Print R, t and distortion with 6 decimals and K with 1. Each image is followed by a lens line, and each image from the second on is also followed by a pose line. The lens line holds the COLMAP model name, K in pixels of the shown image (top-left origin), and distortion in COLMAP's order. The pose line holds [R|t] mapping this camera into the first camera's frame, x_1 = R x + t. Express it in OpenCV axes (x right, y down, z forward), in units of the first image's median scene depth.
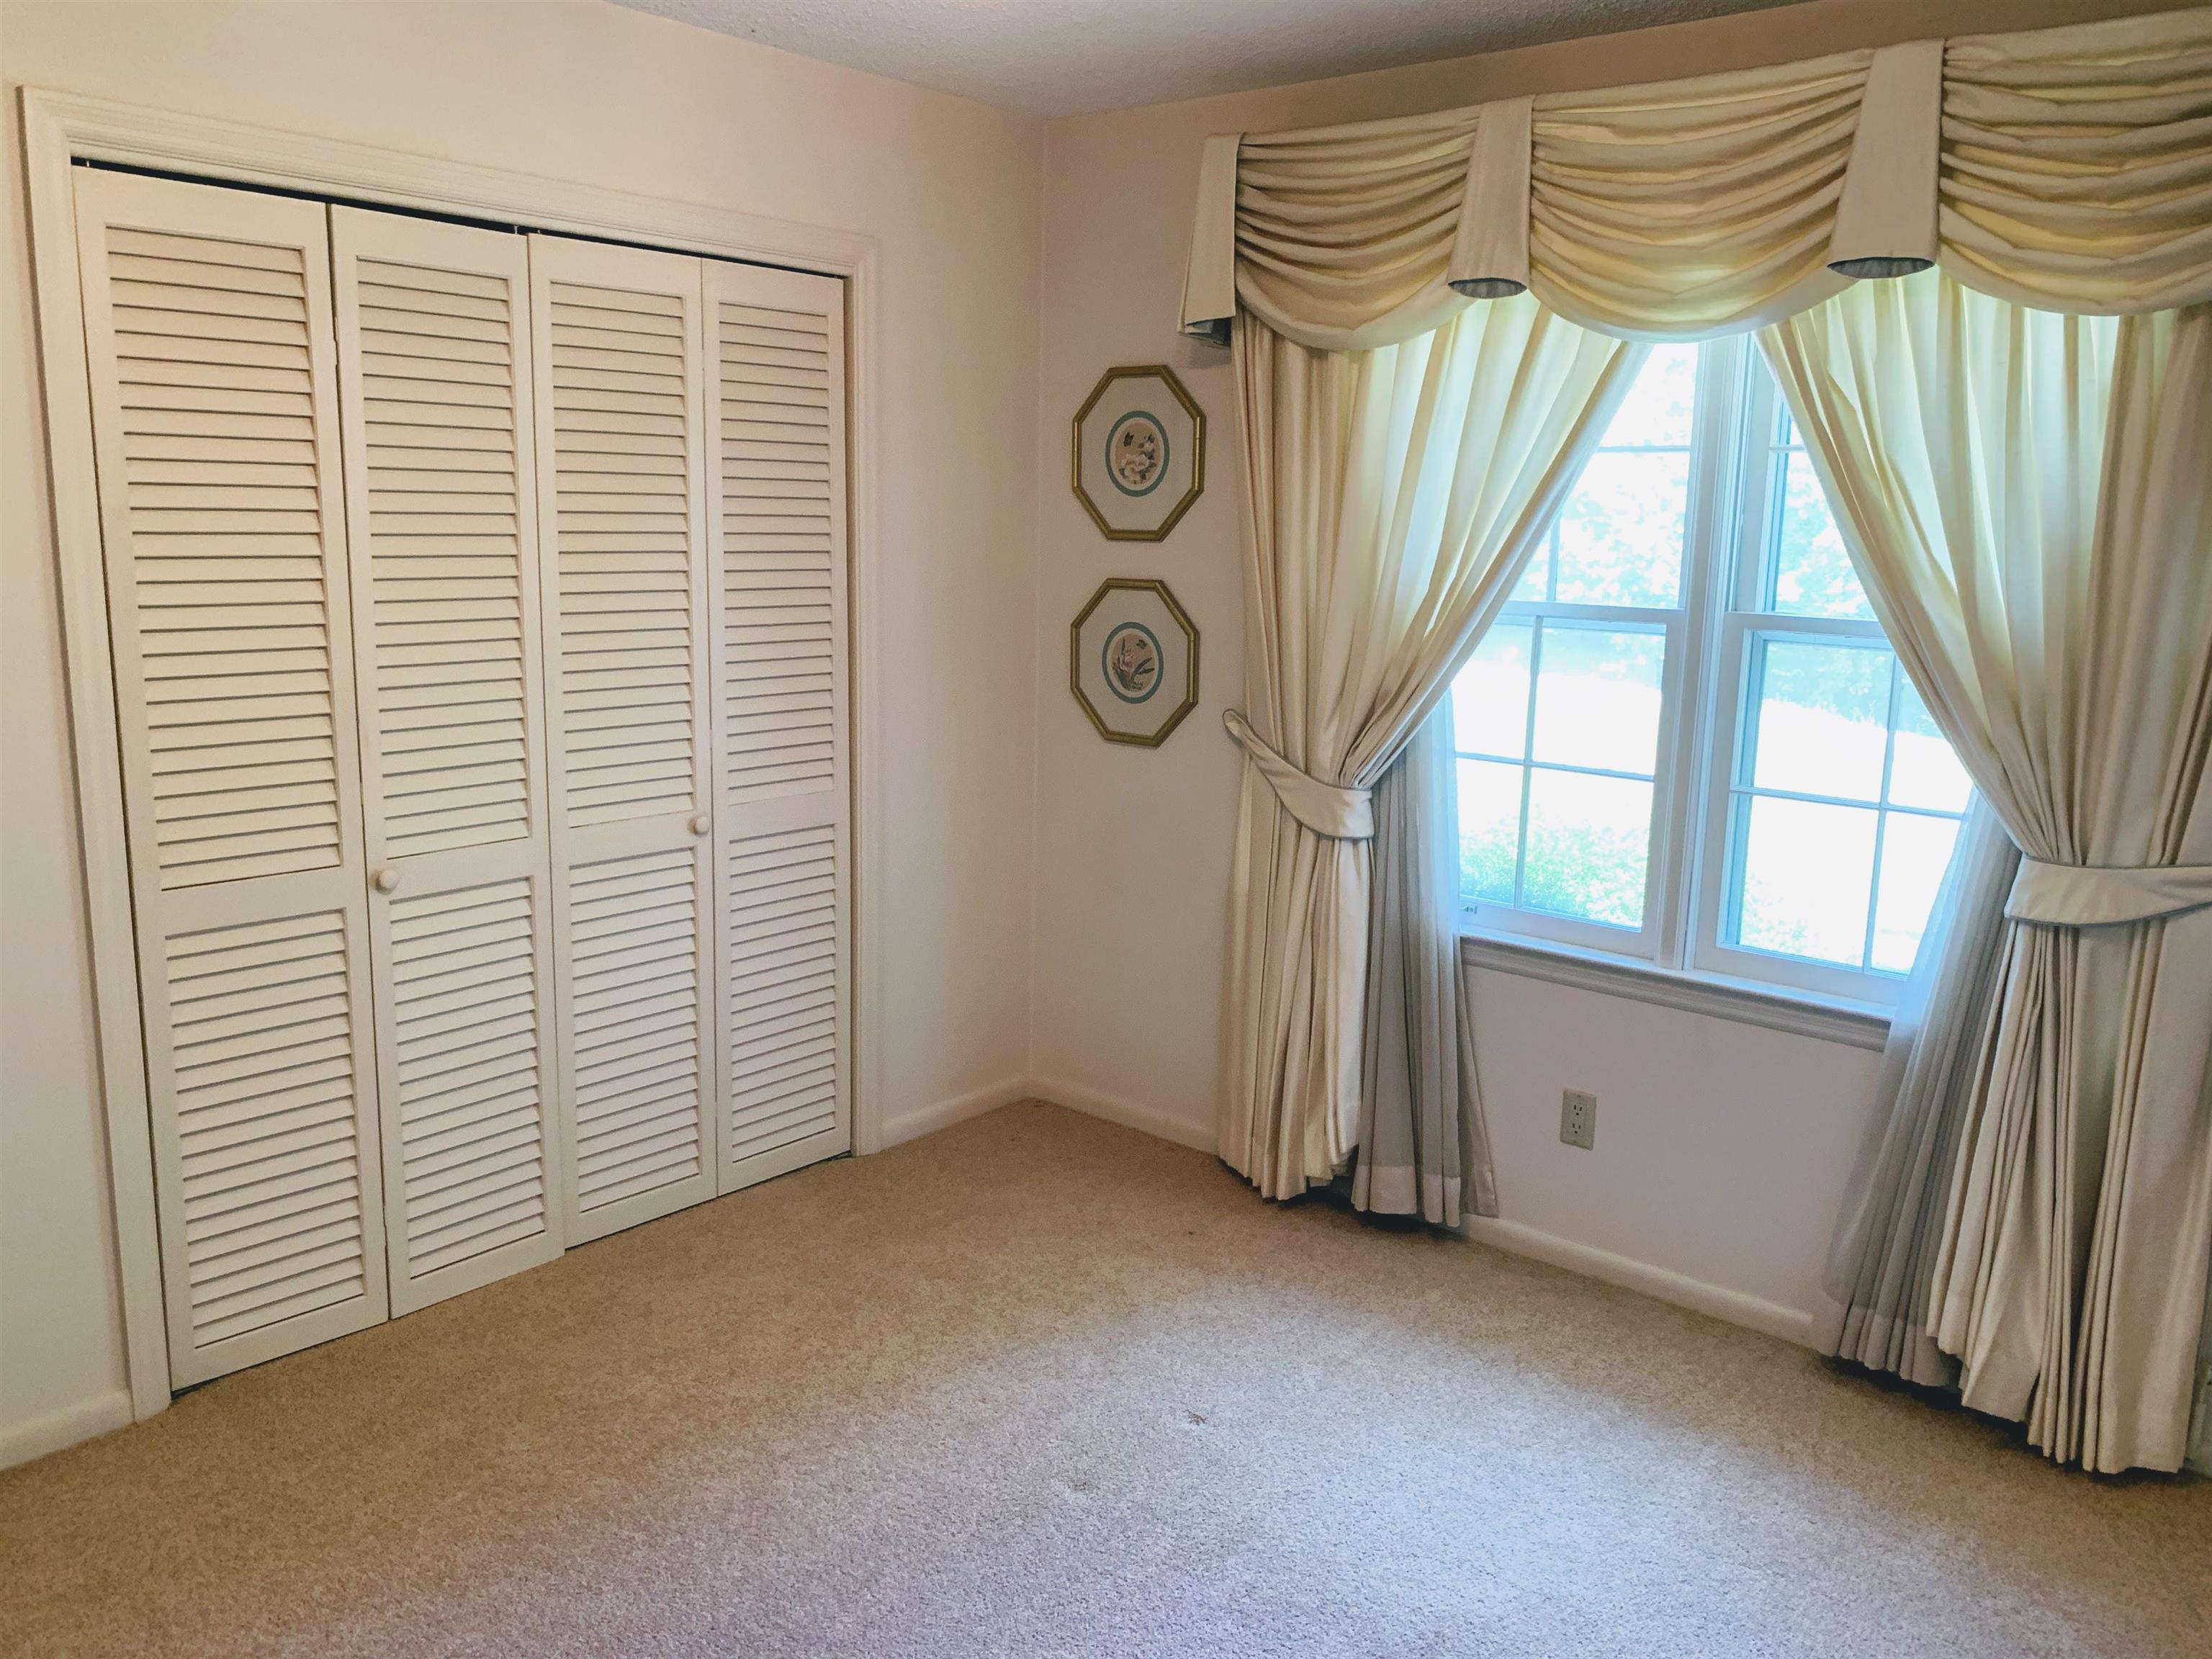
lens RADIAL K [[1681.2, 0, 1106.0], [0, 1681.2, 829.5], [0, 0, 1]] dist [0.001931, 0.004335]
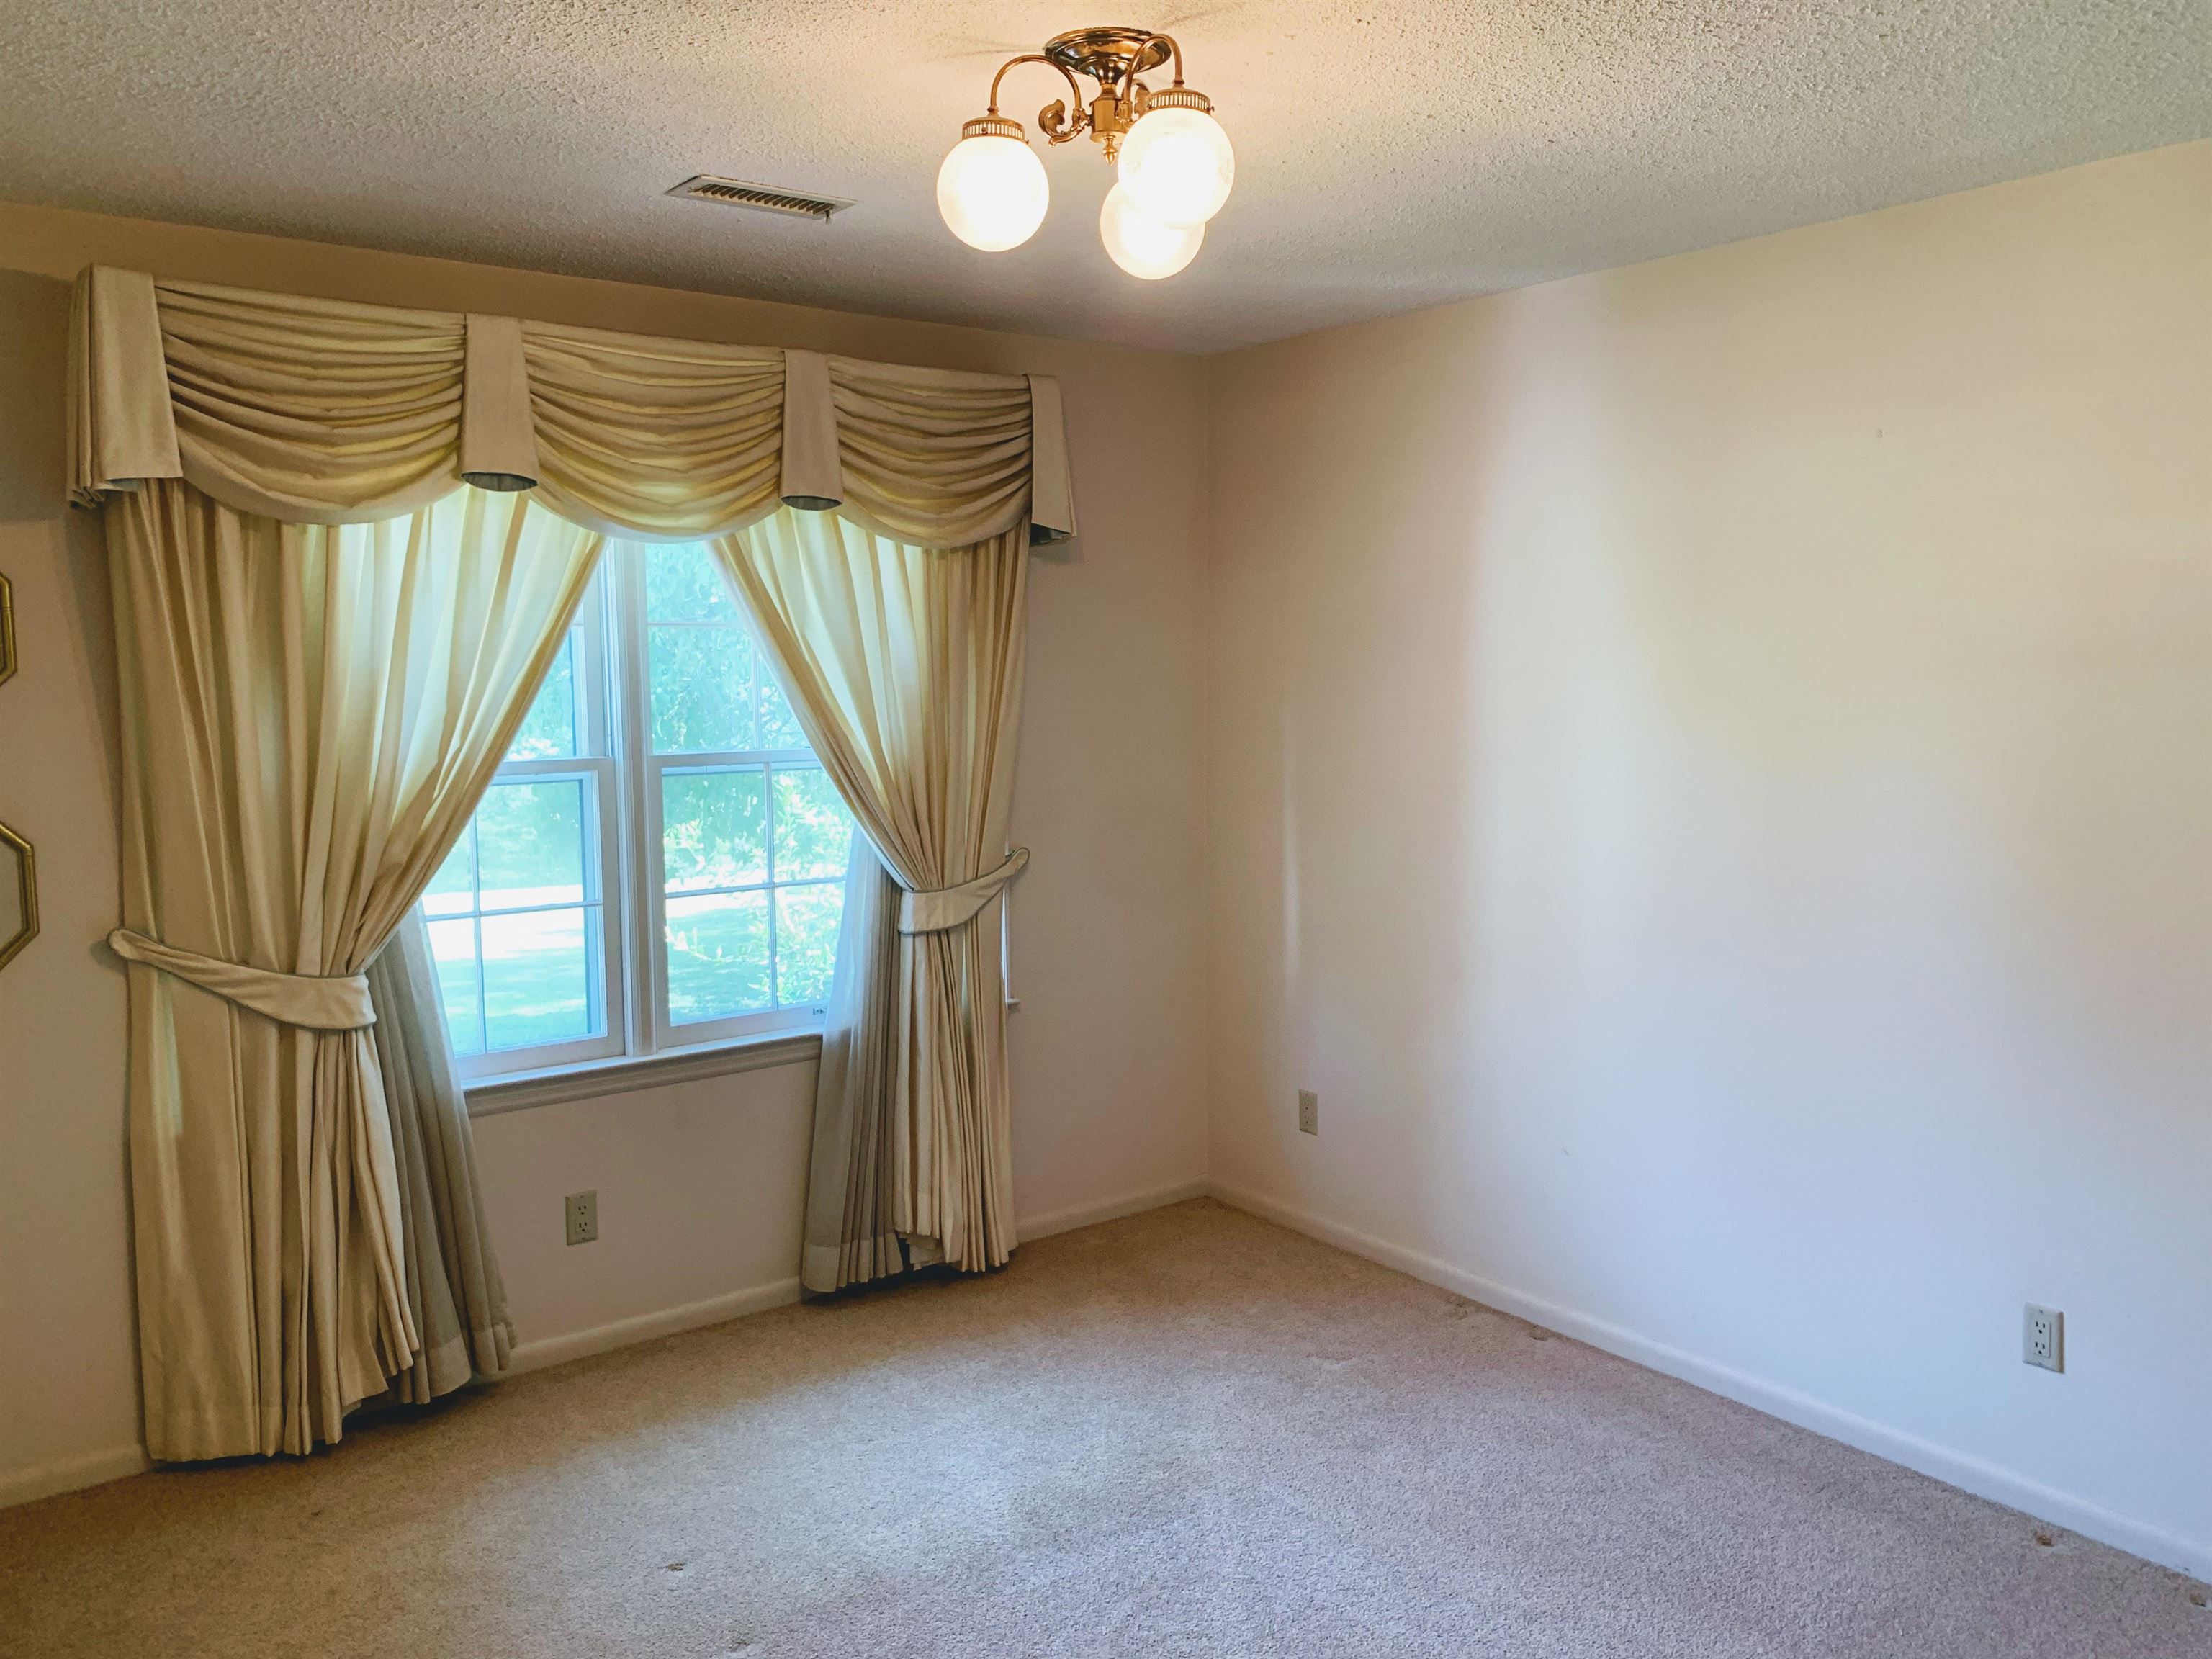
lens RADIAL K [[1681.2, 0, 1106.0], [0, 1681.2, 829.5], [0, 0, 1]] dist [0.001931, 0.004335]
pose [[0.240711, -0.125651, 0.962429, -0.751140], [0.202544, 0.976257, 0.076798, -0.104286], [-0.949228, 0.176448, 0.260446, 0.377021]]
